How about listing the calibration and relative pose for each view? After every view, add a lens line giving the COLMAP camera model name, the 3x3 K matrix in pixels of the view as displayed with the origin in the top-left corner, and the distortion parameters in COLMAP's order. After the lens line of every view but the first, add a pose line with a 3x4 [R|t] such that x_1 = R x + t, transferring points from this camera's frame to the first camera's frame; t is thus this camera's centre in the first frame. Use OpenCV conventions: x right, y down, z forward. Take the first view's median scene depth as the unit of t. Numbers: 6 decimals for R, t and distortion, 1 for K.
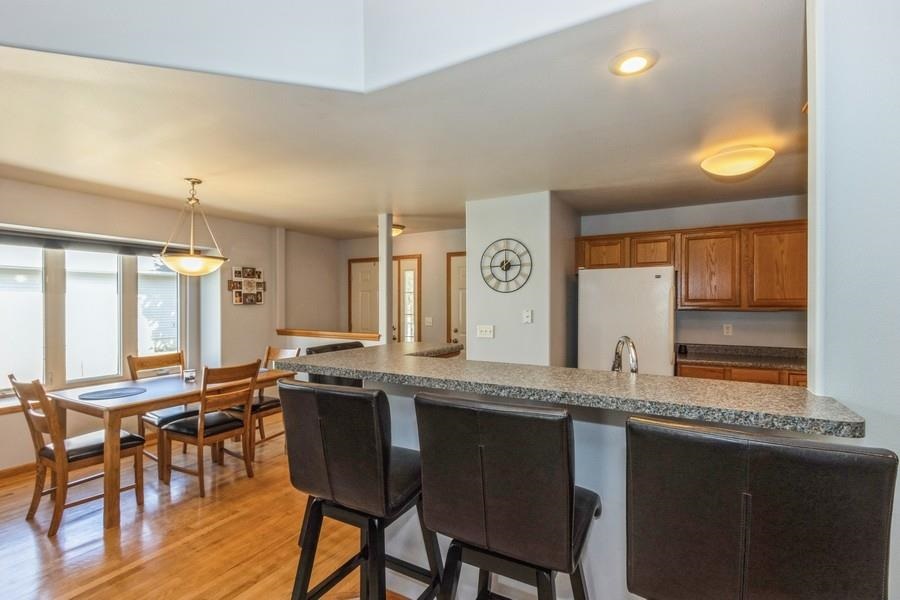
lens RADIAL K [[412.6, 0, 450.0], [0, 412.6, 300.0], [0, 0, 1]] dist [-0.000230, -0.000062]
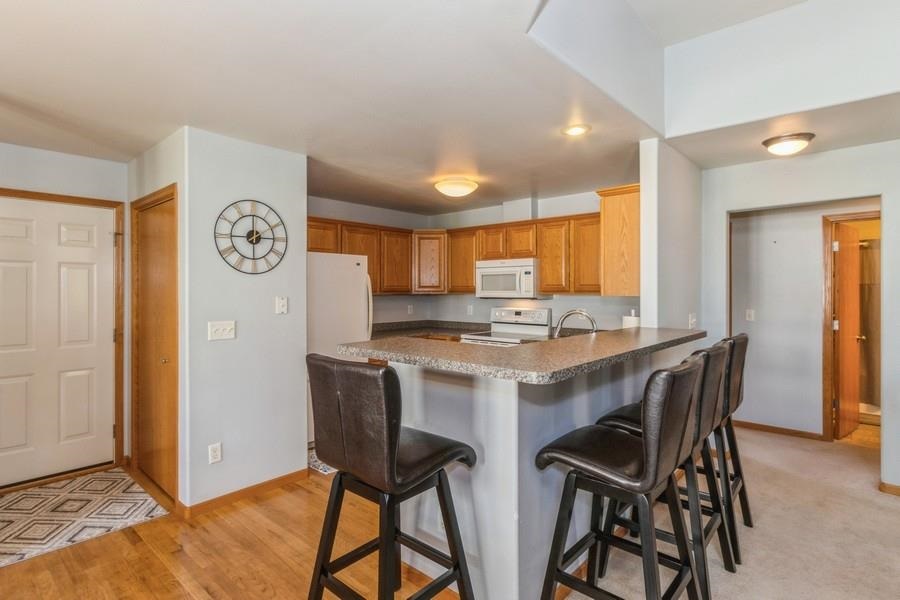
lens RADIAL K [[458.4, 0, 450.0], [0, 458.4, 300.0], [0, 0, 1]] dist [0.002634, 0.000238]
pose [[0.228538, -0.018915, 0.973351, -0.581159], [-0.002794, 0.999794, 0.020085, 0.010747], [-0.973531, -0.007309, 0.228438, 0.476405]]
